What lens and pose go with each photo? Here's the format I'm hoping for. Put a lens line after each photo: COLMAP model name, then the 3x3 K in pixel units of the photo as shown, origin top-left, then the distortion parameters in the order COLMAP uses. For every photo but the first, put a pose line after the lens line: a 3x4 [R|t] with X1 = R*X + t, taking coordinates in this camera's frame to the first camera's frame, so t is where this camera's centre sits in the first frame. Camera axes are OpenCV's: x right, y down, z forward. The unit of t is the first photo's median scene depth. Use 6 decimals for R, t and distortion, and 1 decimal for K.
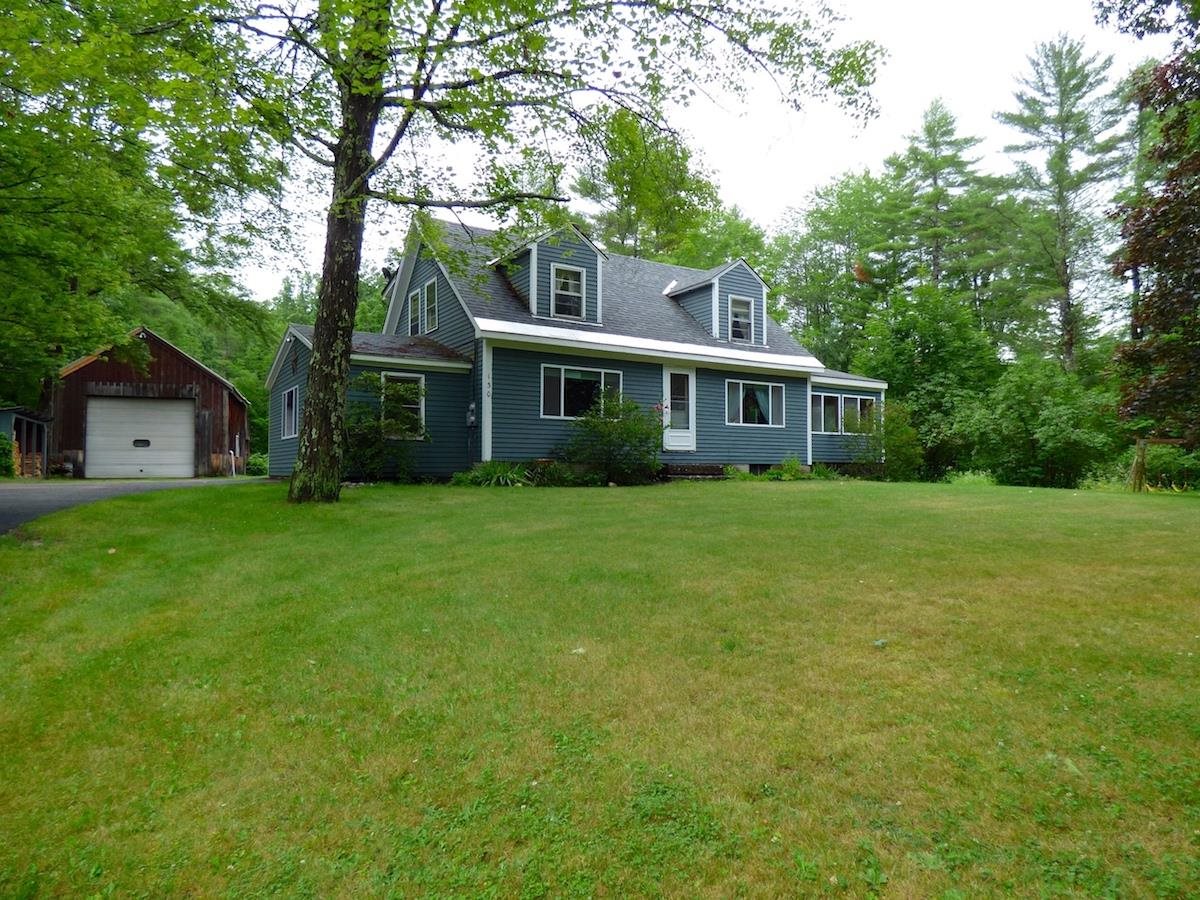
lens RADIAL K [[709.6, 0, 597.8], [0, 709.6, 446.7], [0, 0, 1]] dist [-0.005866, -0.000270]
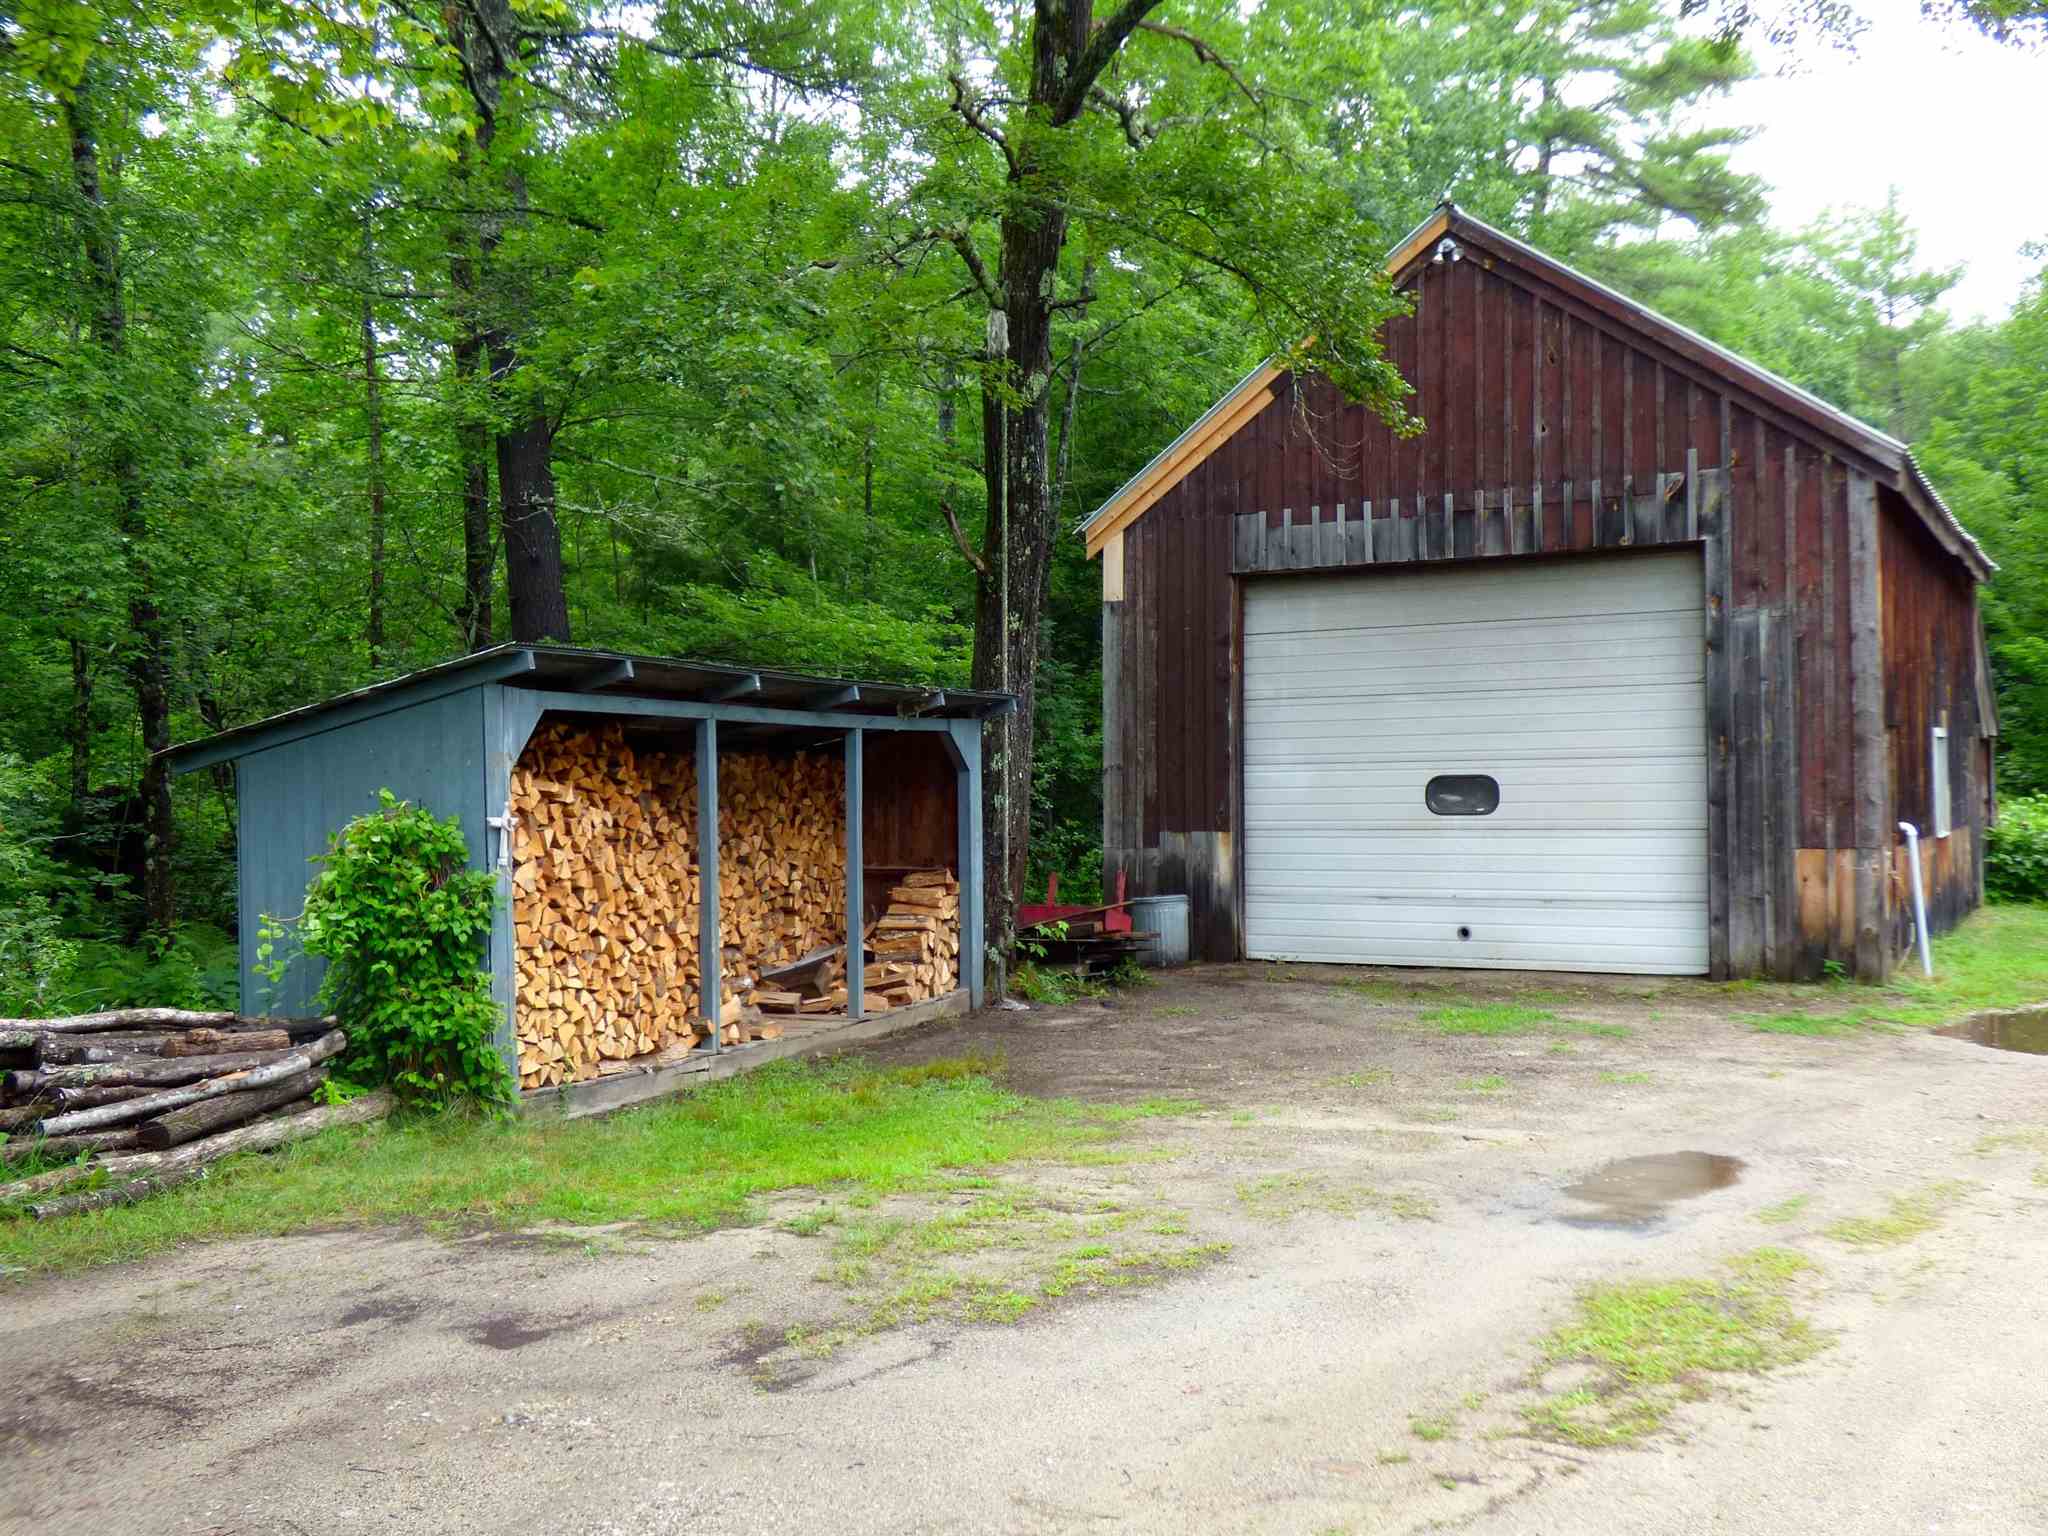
lens RADIAL K [[1896.1, 0, 1021.4], [0, 1896.1, 766.0], [0, 0, 1]] dist [0.002406, 0.000000]
pose [[0.603053, -0.015515, -0.797550, -0.286439], [0.033607, 0.999417, 0.005970, -0.019900], [0.796993, -0.030403, 0.603223, 0.565651]]
